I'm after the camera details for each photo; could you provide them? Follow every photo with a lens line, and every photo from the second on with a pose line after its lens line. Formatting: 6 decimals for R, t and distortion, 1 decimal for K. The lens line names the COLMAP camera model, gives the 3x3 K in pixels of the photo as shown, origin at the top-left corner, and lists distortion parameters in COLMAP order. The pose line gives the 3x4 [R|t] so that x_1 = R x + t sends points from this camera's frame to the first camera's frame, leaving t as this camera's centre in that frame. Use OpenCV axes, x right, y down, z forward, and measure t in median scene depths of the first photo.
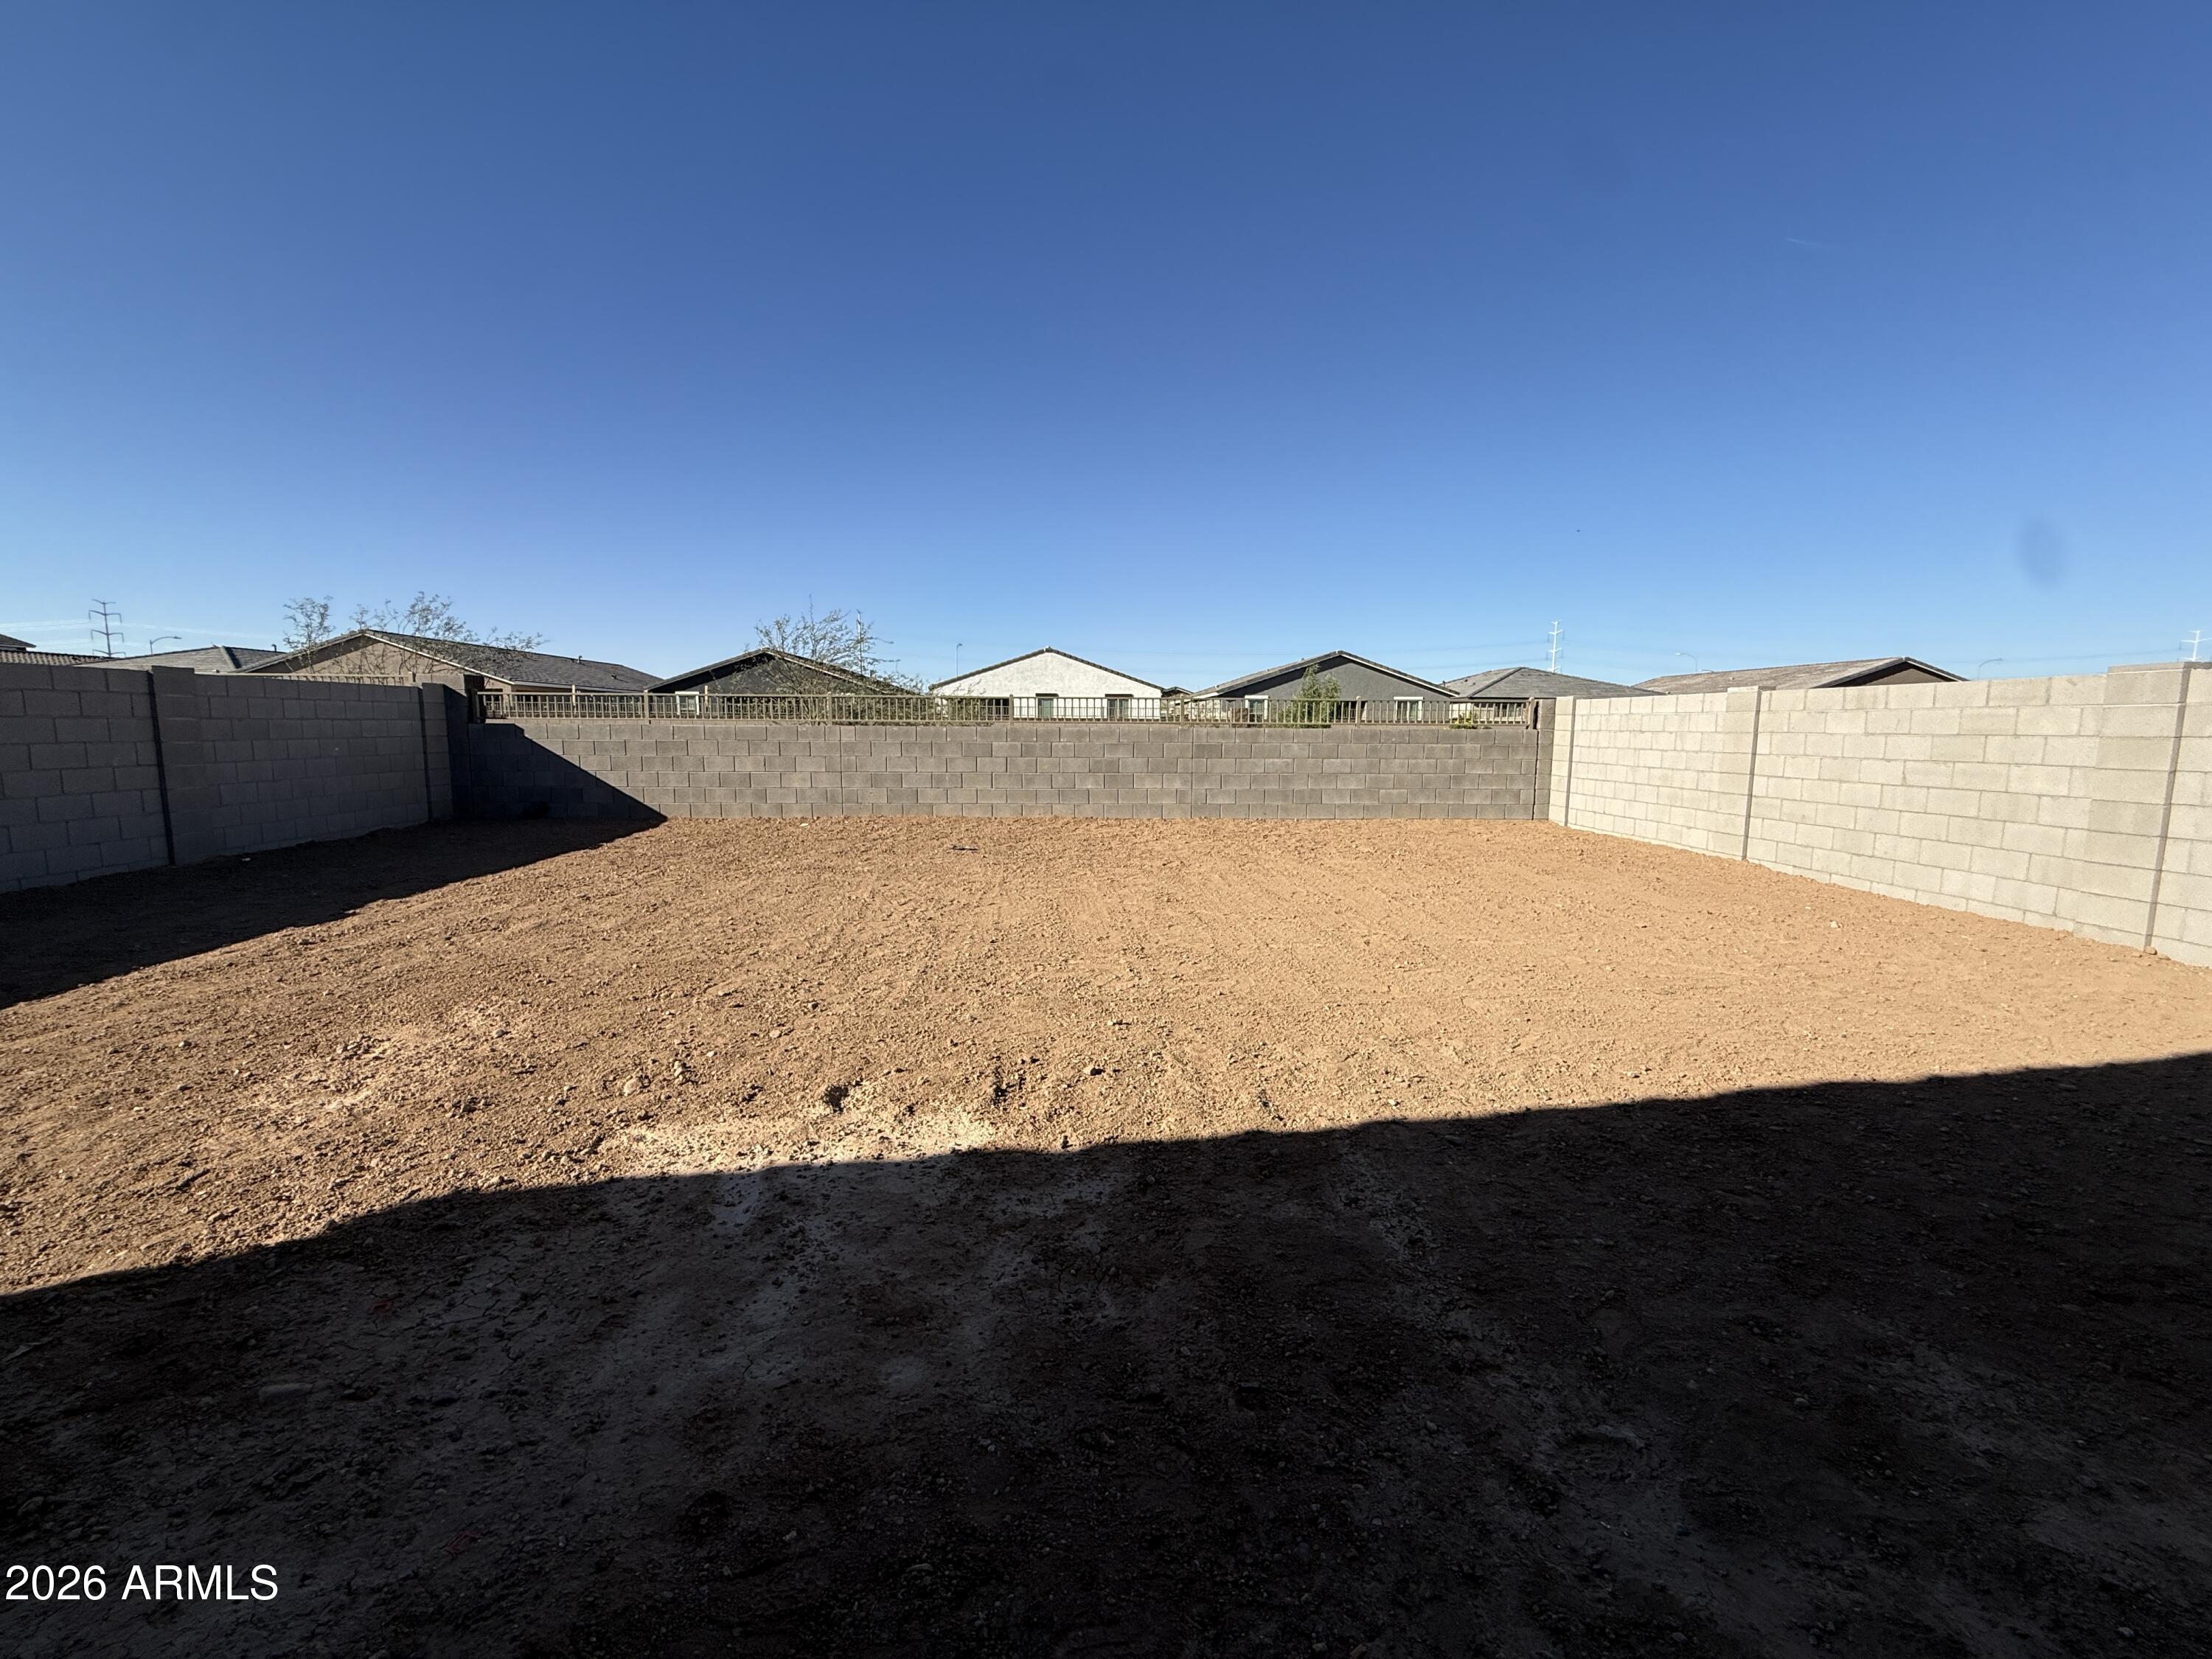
lens RADIAL K [[889.4, 0, 1106.0], [0, 889.4, 829.5], [0, 0, 1]] dist [0.001044, 0.000128]
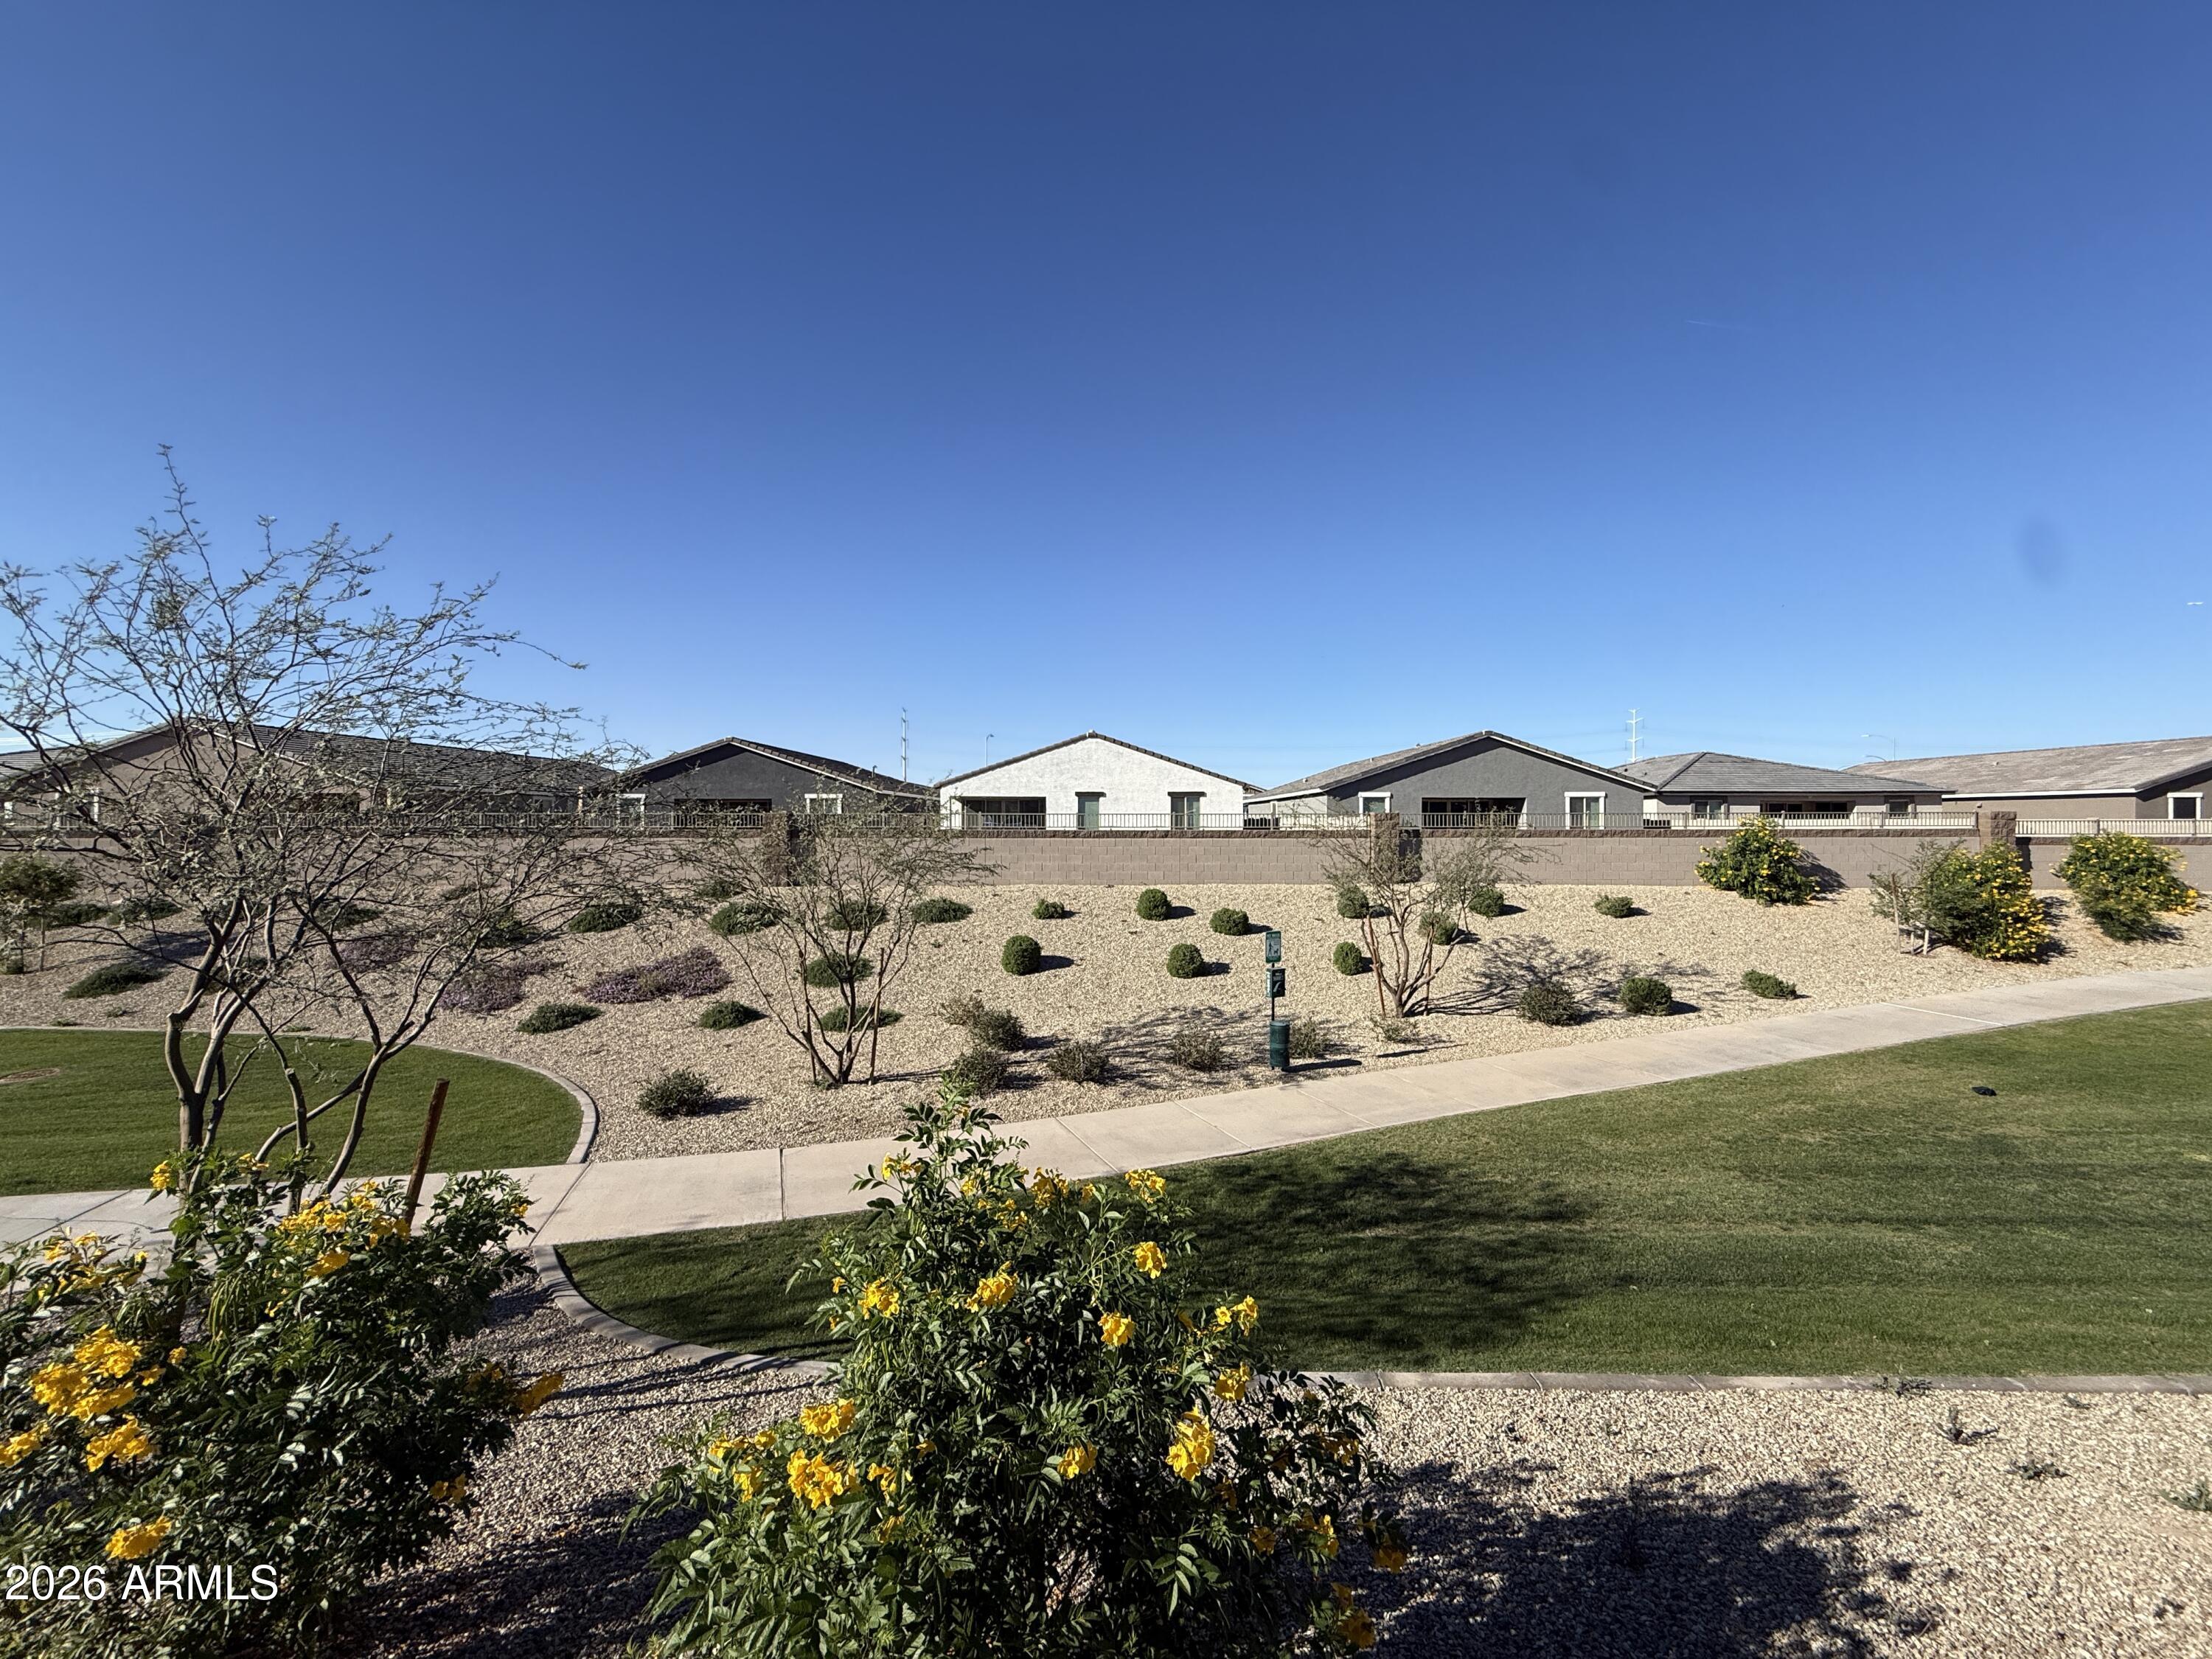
lens RADIAL K [[889.4, 0, 1106.0], [0, 889.4, 829.5], [0, 0, 1]] dist [0.001044, 0.000128]
pose [[0.998793, -0.008180, -0.048429, -0.017172], [0.002930, 0.994200, -0.107503, -0.041702], [0.049027, 0.107232, 0.993025, 0.258156]]
